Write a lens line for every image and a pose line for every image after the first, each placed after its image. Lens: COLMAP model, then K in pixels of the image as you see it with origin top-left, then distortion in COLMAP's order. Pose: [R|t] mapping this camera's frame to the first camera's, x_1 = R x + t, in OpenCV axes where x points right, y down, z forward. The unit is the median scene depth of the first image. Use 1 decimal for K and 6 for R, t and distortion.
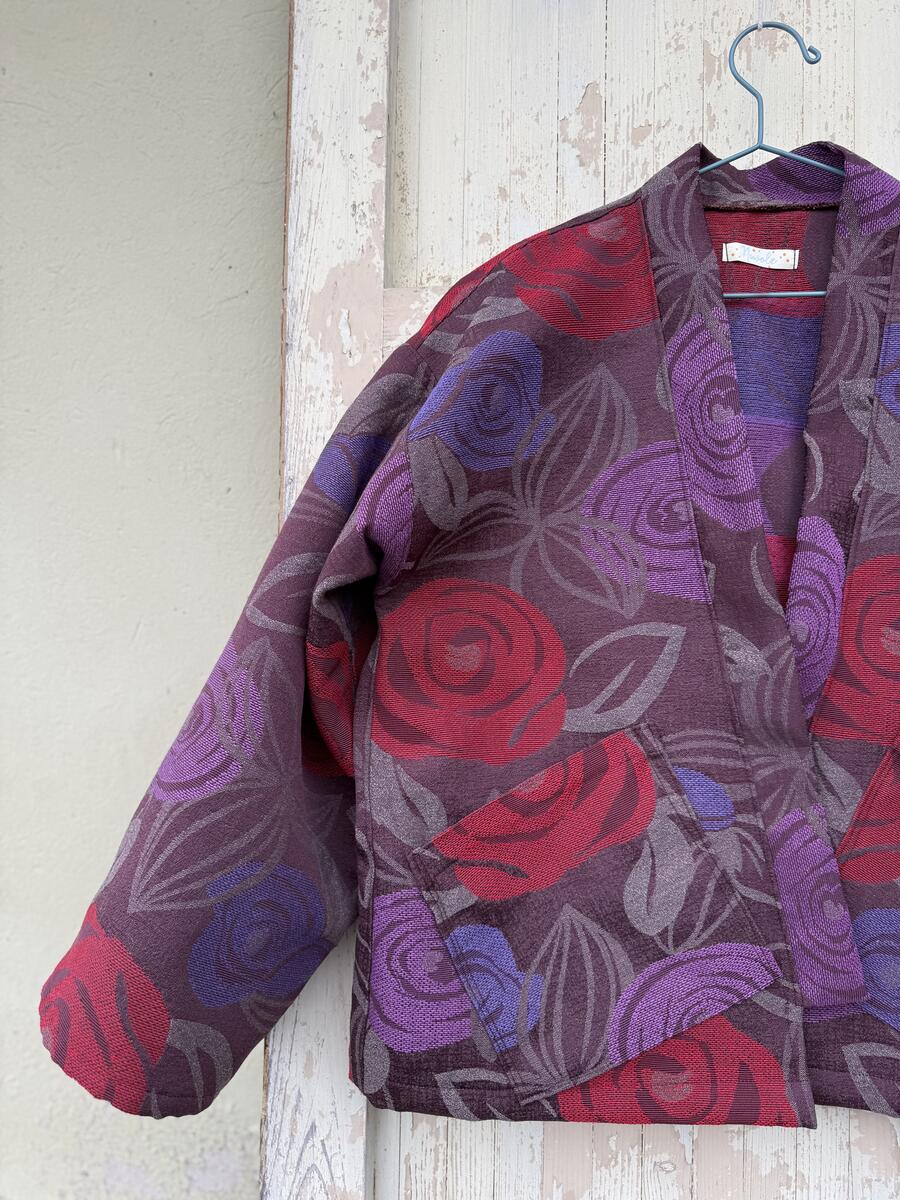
lens RADIAL K [[865.0, 0, 449.8], [0, 865.0, 593.7], [0, 0, 1]] dist [-0.000656, -0.004891]
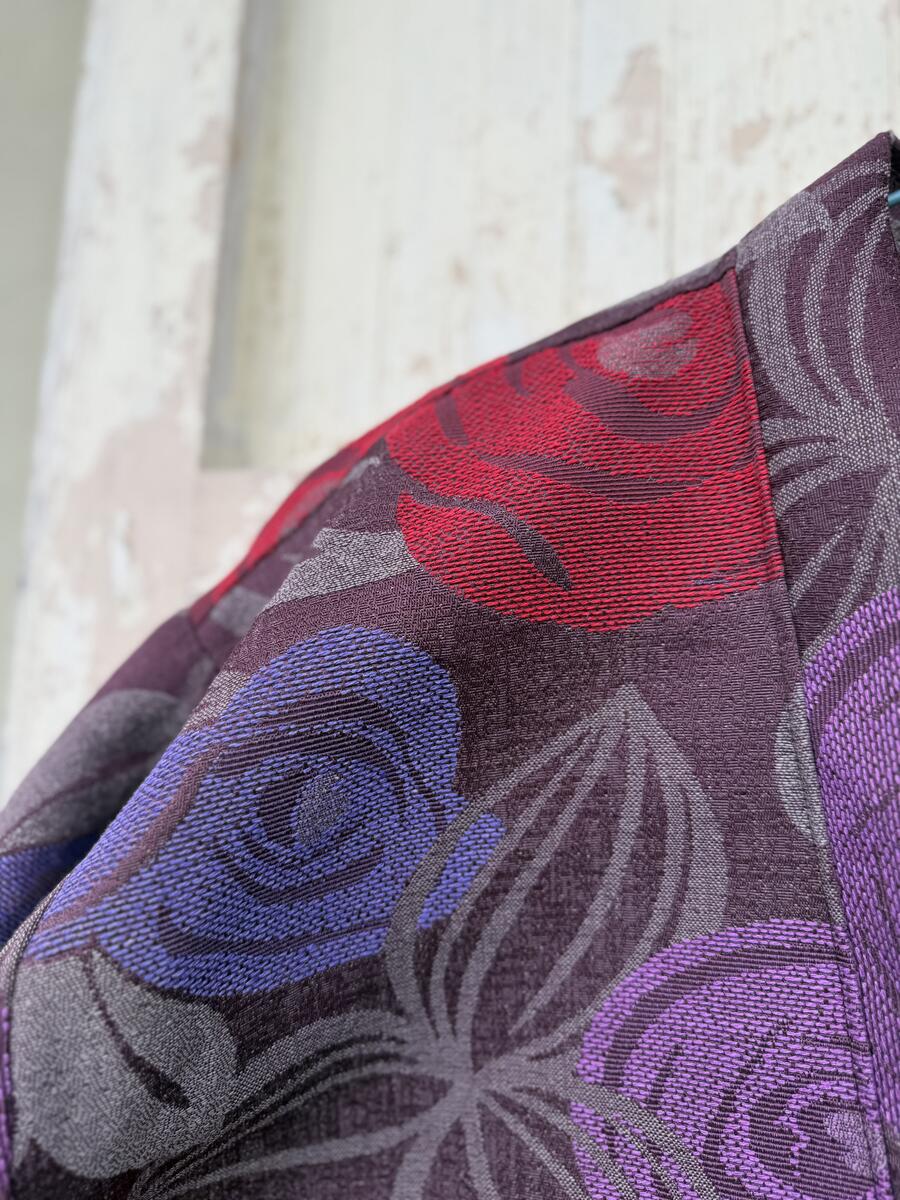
lens RADIAL K [[919.0, 0, 431.9], [0, 919.0, 577.9], [0, 0, 1]] dist [0.040262, -0.110975]
pose [[0.983685, 0.014824, -0.179290, 0.163532], [-0.036215, 0.992515, -0.116632, -0.264890], [0.176219, 0.121222, 0.976858, 0.584531]]
